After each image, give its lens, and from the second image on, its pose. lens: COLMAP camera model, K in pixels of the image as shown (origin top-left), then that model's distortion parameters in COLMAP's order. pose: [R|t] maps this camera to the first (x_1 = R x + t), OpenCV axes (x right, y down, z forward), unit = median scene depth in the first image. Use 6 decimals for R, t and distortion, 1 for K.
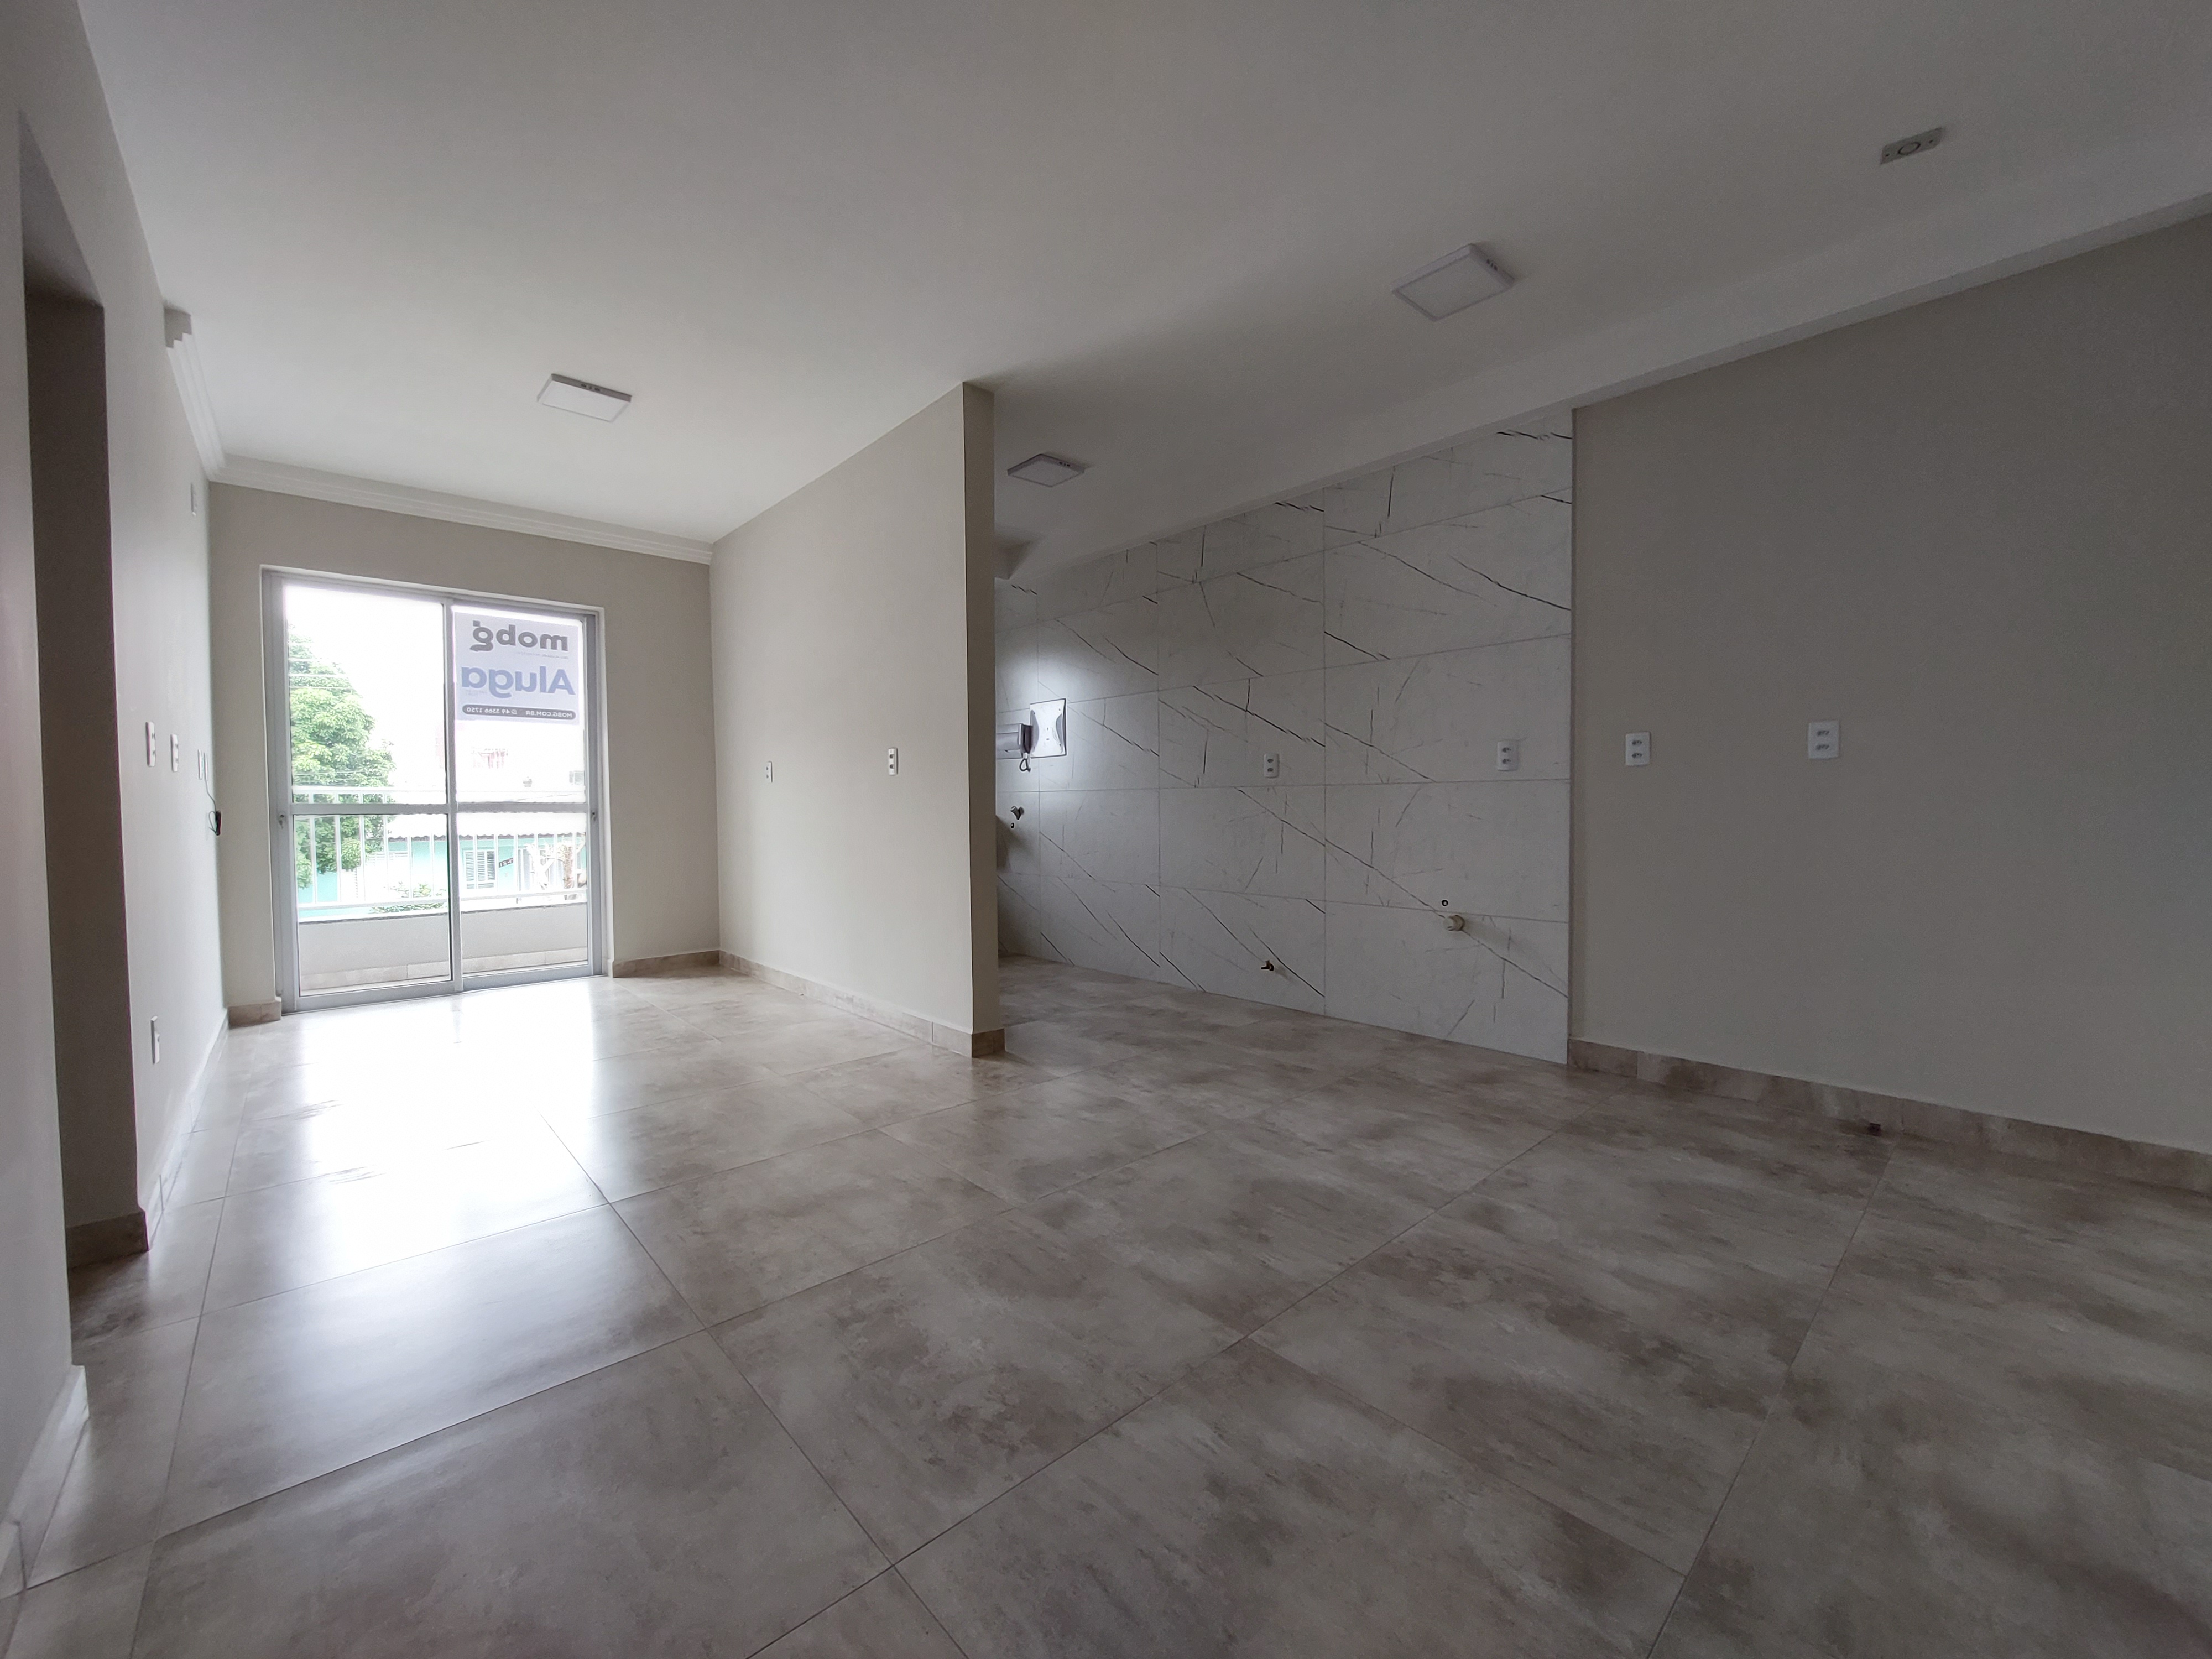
lens RADIAL K [[883.6, 0, 1121.8], [0, 883.6, 828.8], [0, 0, 1]] dist [-0.003472, 0.000812]
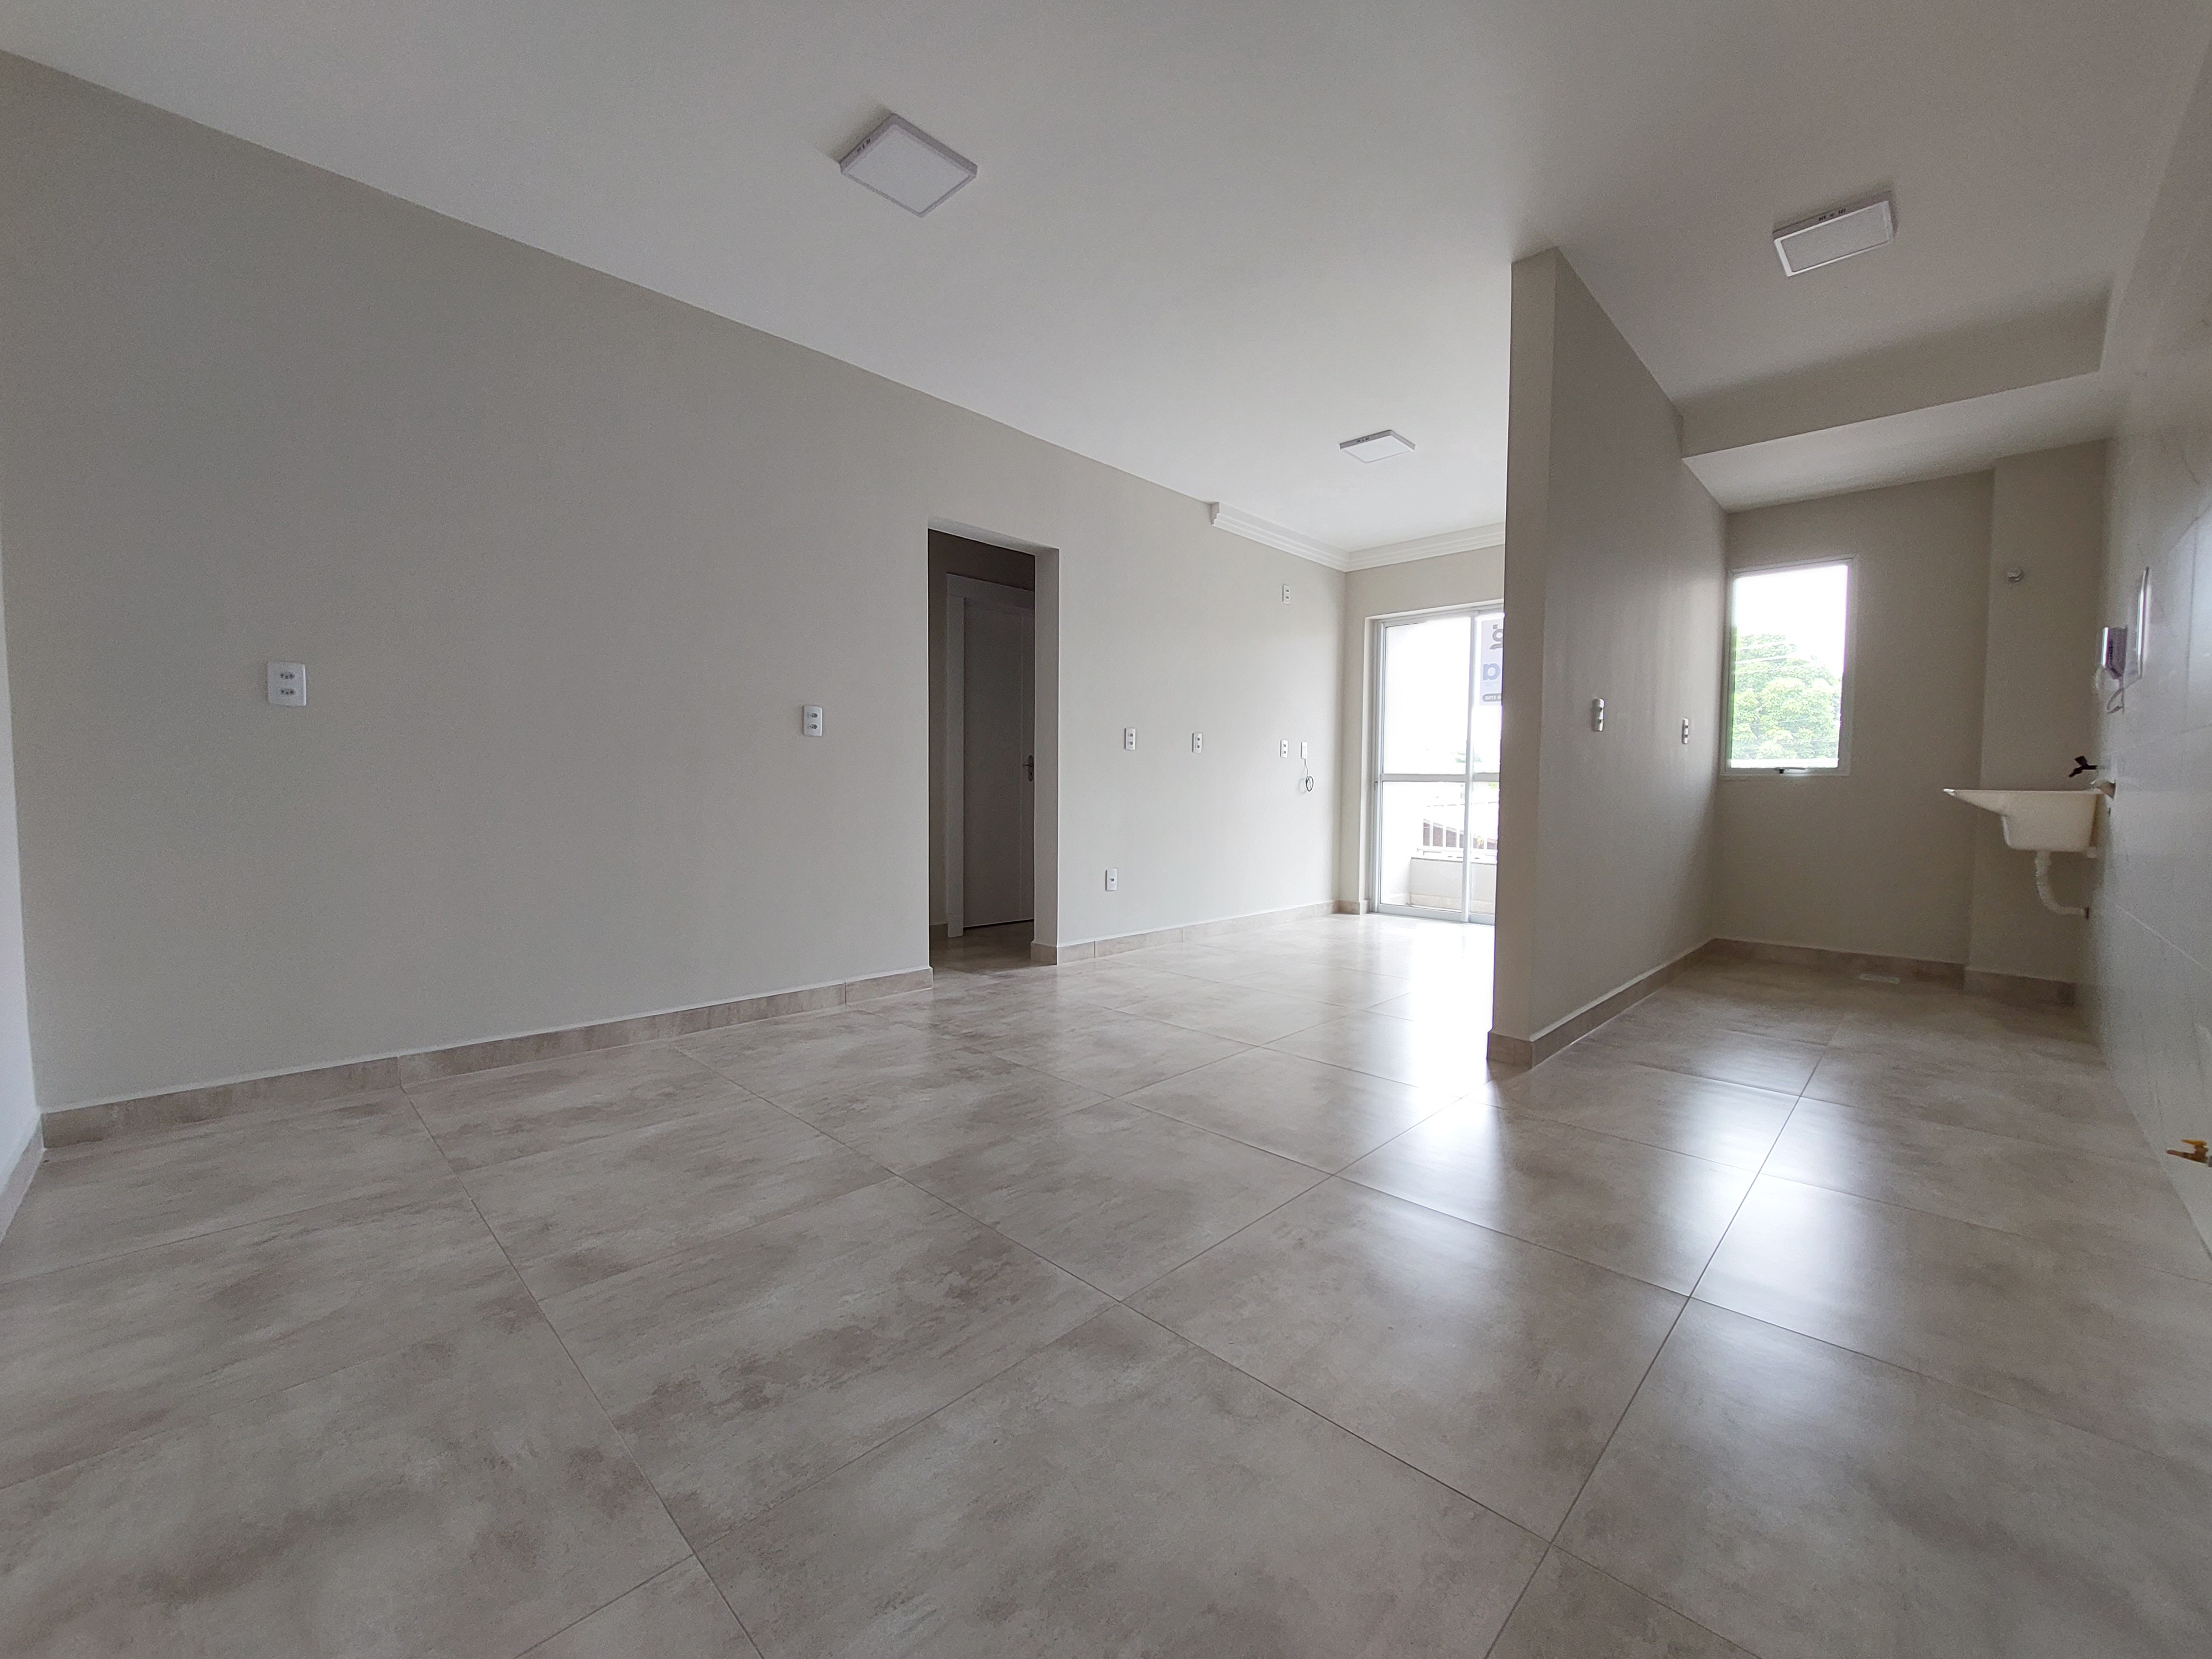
lens RADIAL K [[883.6, 0, 1122.1], [0, 883.6, 826.2], [0, 0, 1]] dist [-0.003472, 0.000812]
pose [[0.053825, 0.051411, -0.997226, 1.403233], [-0.038514, 0.998037, 0.049374, 0.009842], [0.997807, 0.035750, 0.055700, 1.256998]]
